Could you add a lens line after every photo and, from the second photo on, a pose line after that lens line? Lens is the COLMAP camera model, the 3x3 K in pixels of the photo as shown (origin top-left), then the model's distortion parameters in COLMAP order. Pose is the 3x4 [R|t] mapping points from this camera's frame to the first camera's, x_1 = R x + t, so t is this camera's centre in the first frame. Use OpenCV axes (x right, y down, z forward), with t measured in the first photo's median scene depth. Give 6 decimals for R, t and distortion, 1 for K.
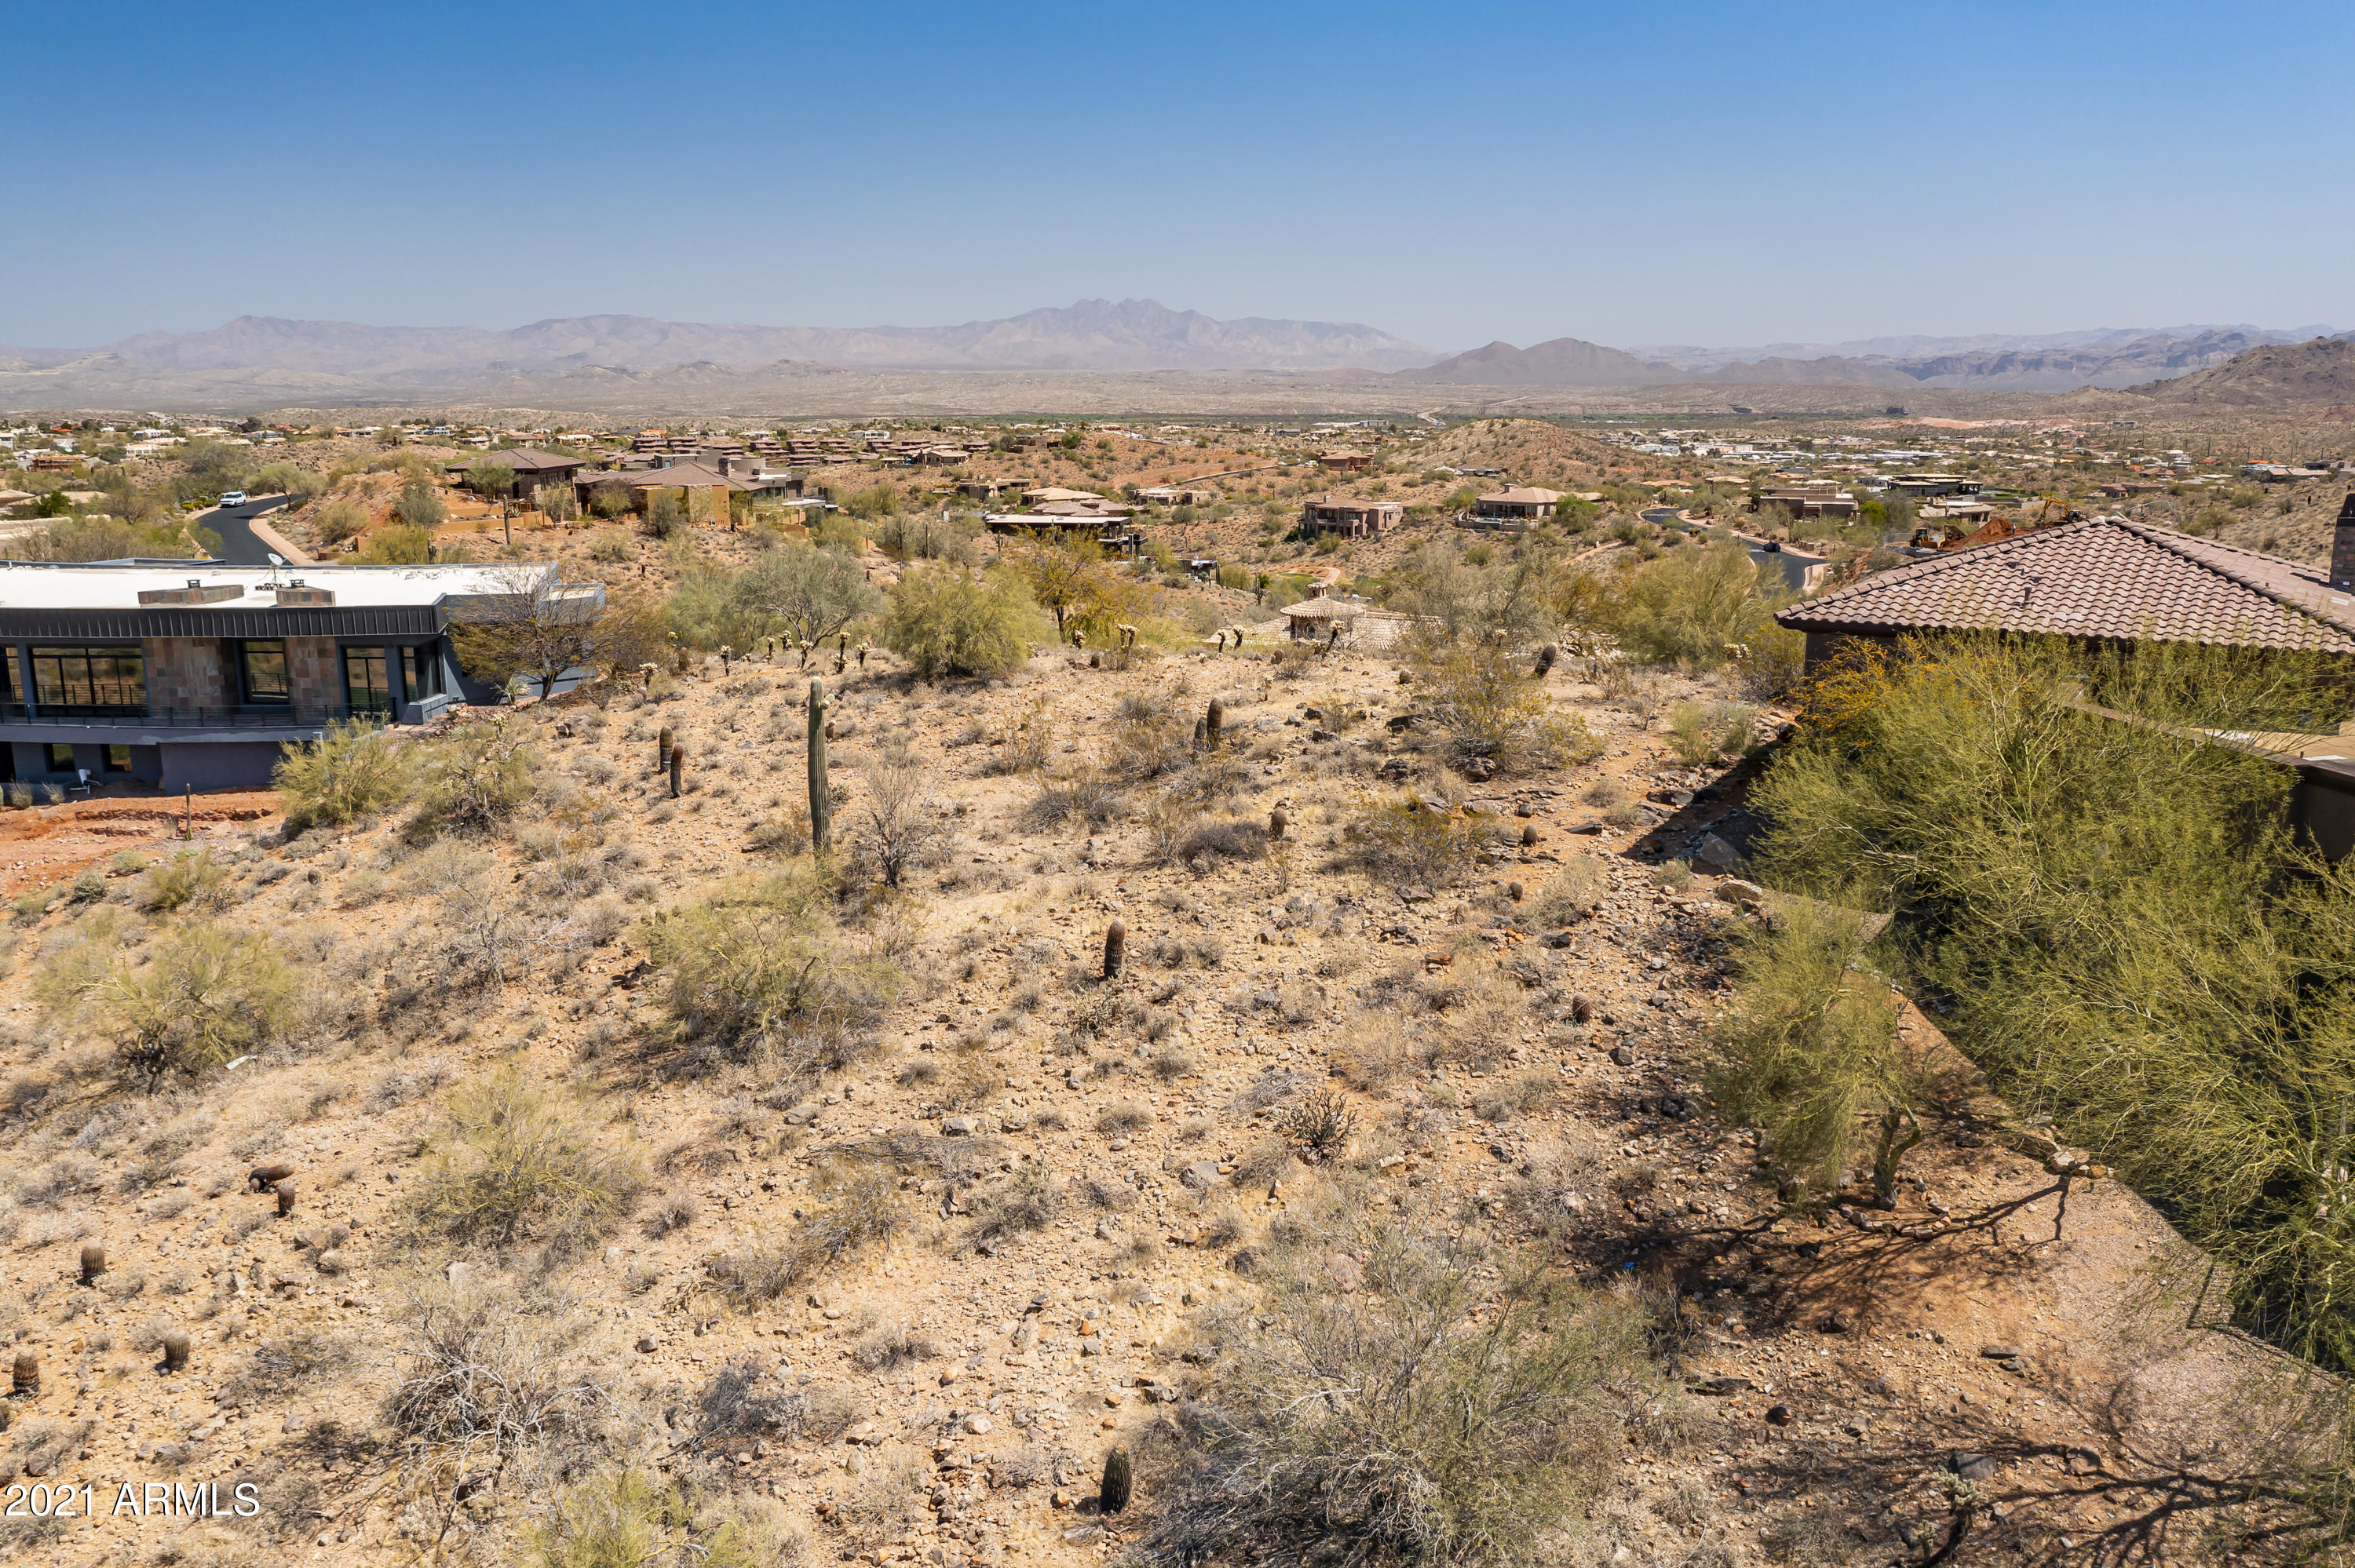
lens RADIAL K [[1841.5, 0, 1179.0], [0, 1841.5, 795.5], [0, 0, 1]] dist [-0.027718, 0.010652]
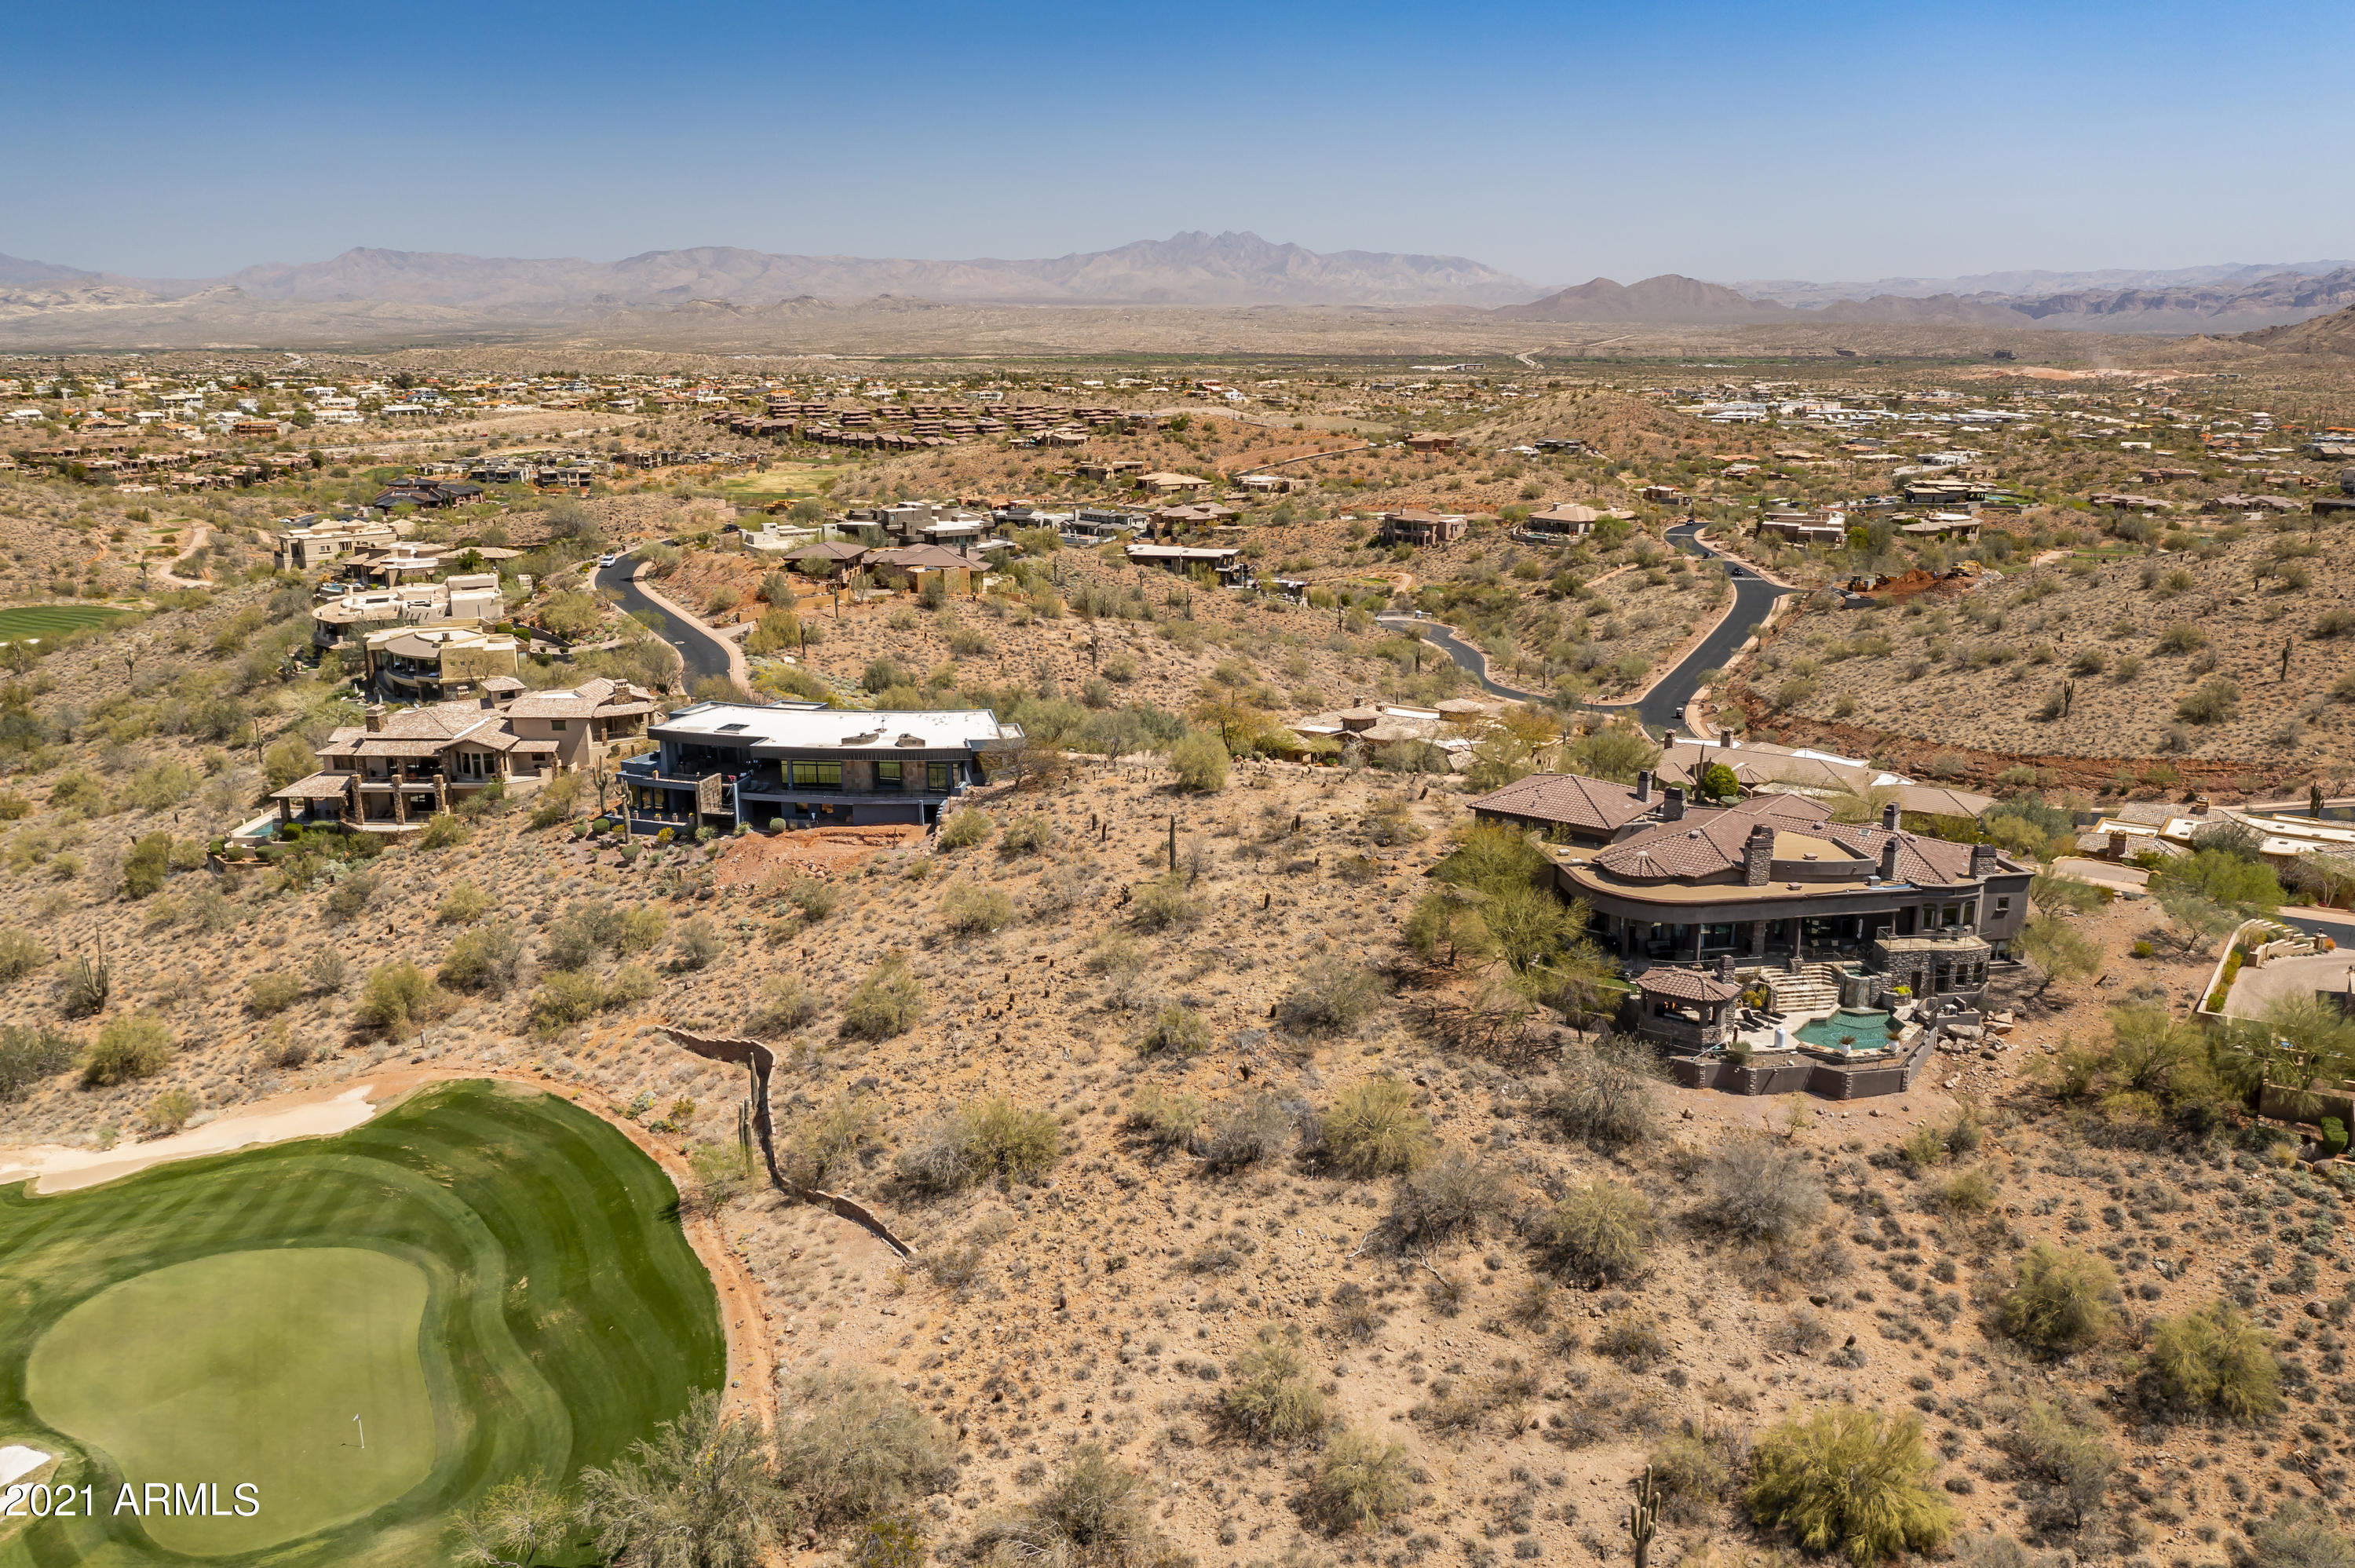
lens RADIAL K [[1841.5, 0, 1172.7], [0, 1841.5, 786.3], [0, 0, 1]] dist [-0.027718, 0.010652]
pose [[0.998488, 0.015422, -0.052772, -0.002688], [-0.013828, 0.999441, 0.030443, -0.018995], [0.053212, -0.029667, 0.998142, -0.200014]]
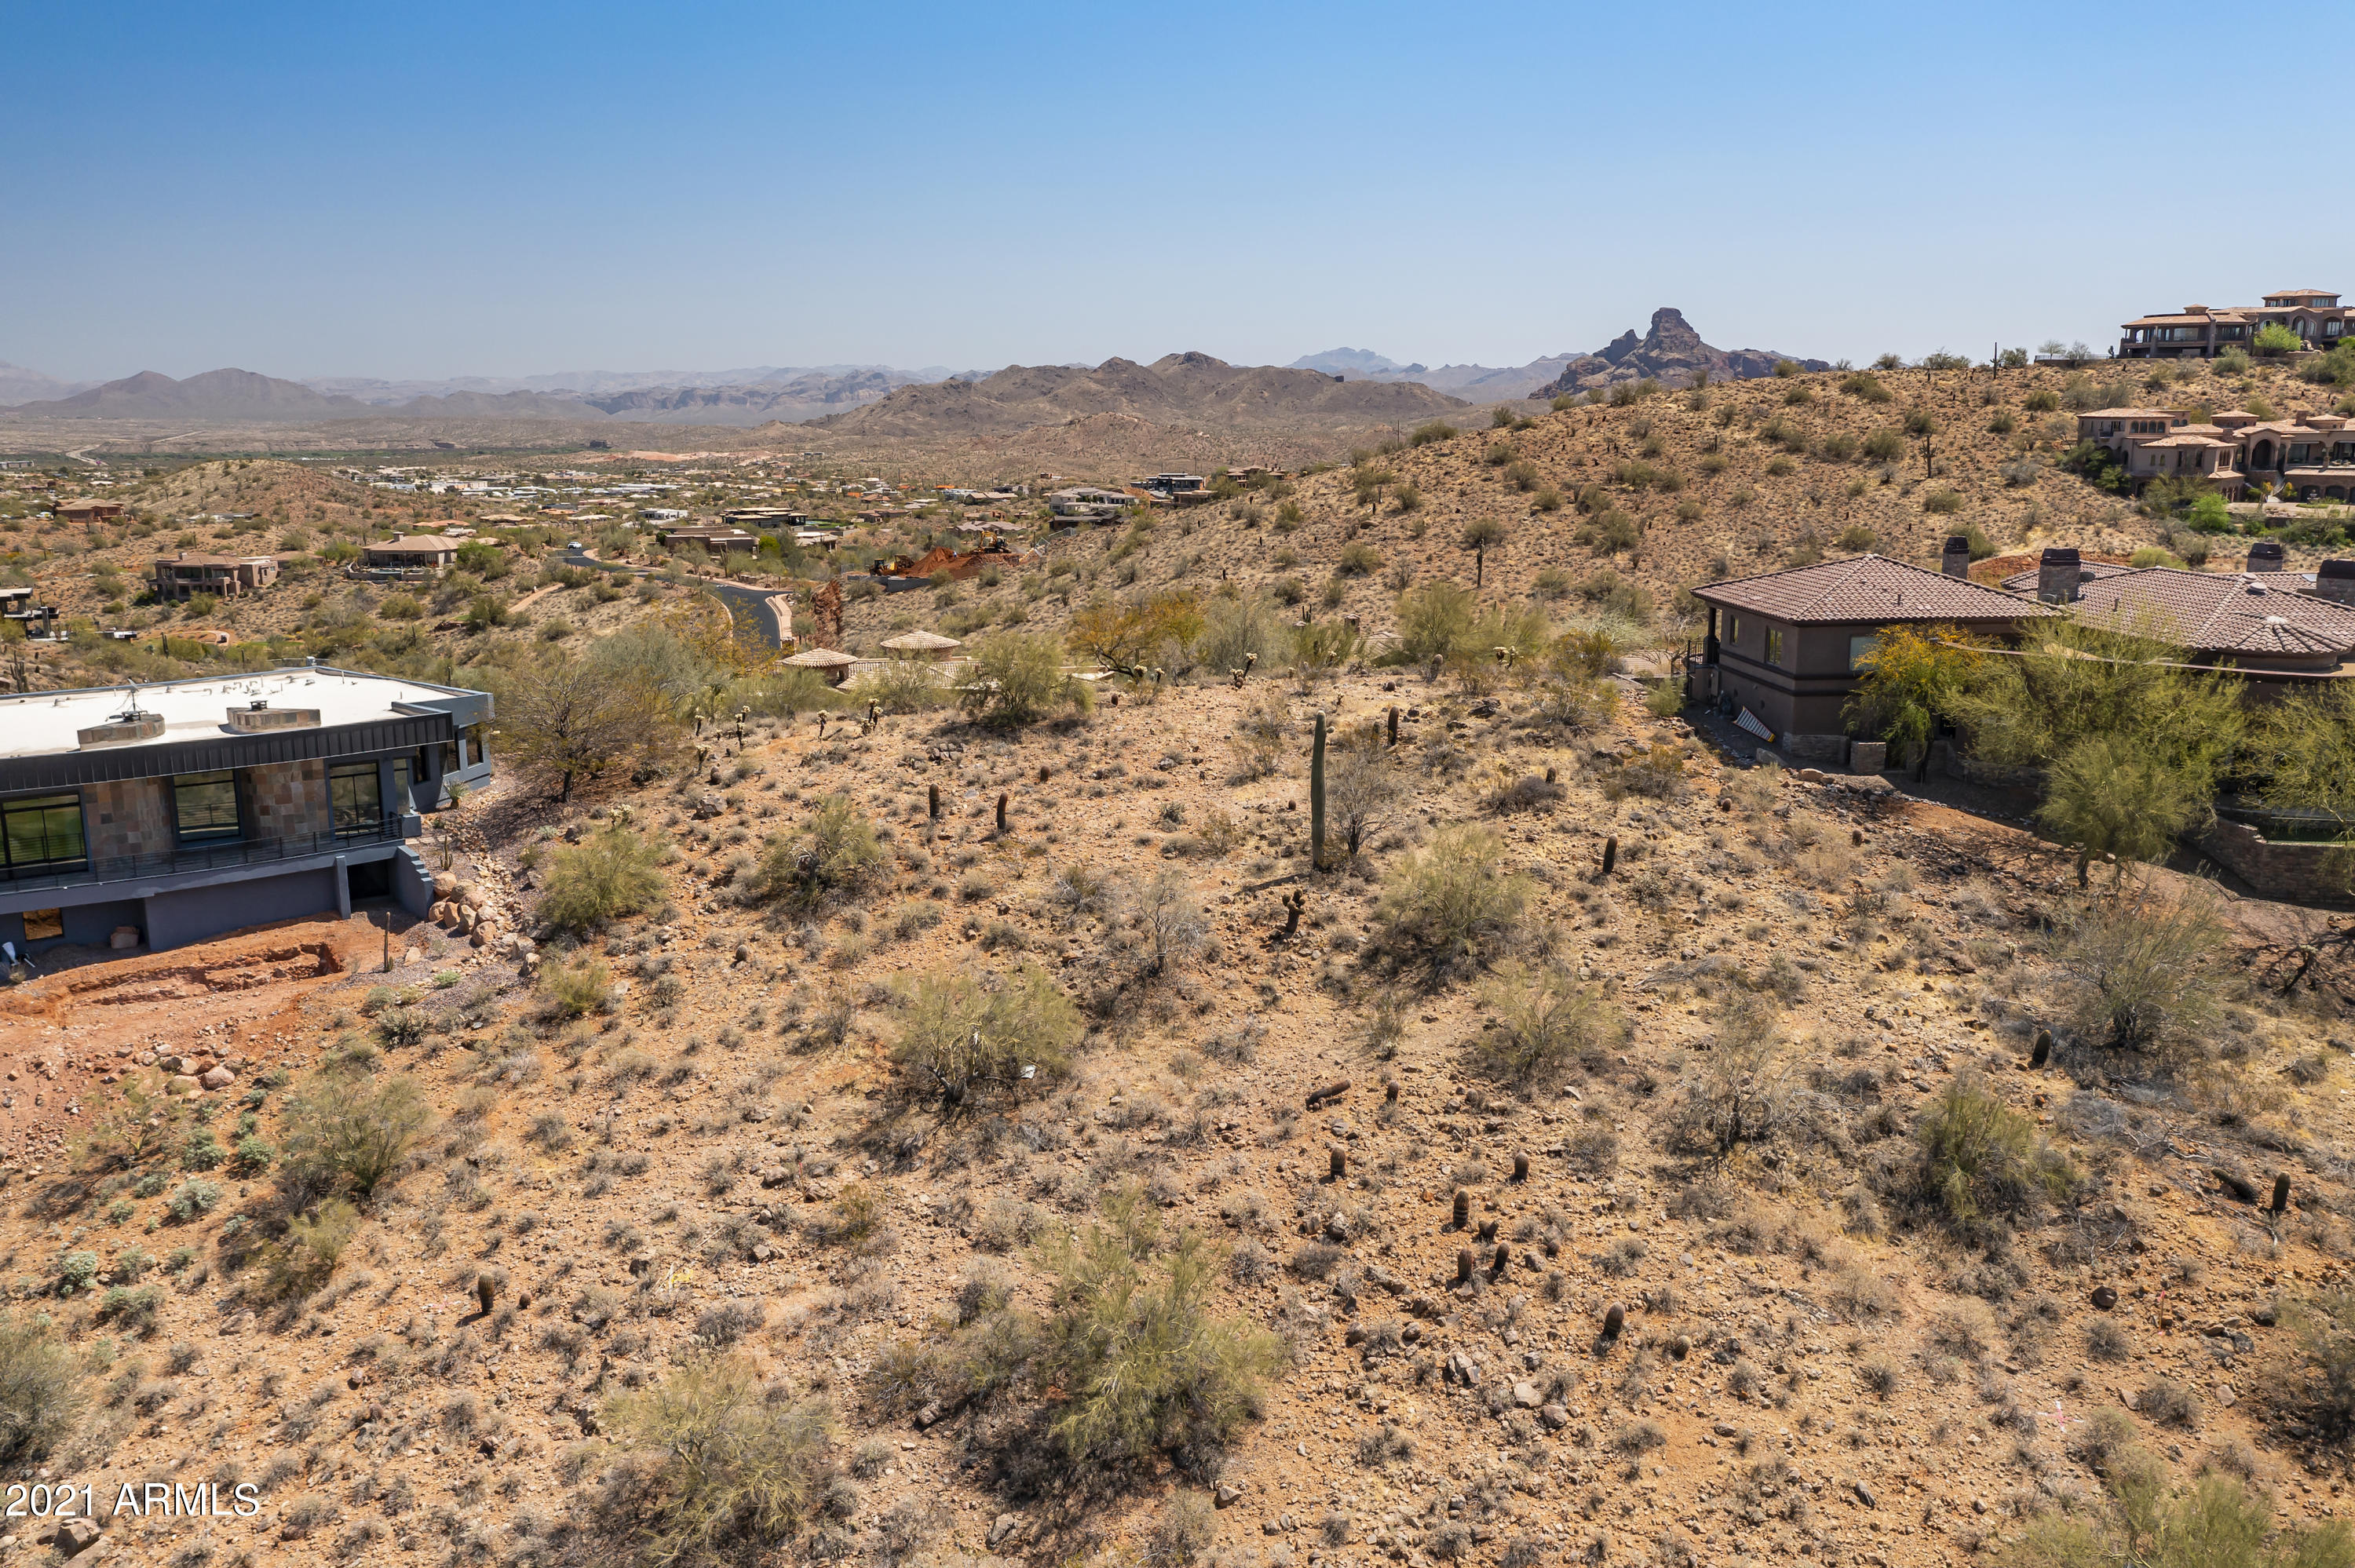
lens RADIAL K [[1841.5, 0, 1182.9], [0, 1841.5, 770.8], [0, 0, 1]] dist [-0.027718, 0.010652]
pose [[0.780112, -0.112489, 0.615444, -0.104016], [0.131210, 0.991243, 0.014861, -0.005206], [-0.611727, 0.069159, 0.788040, -0.004061]]
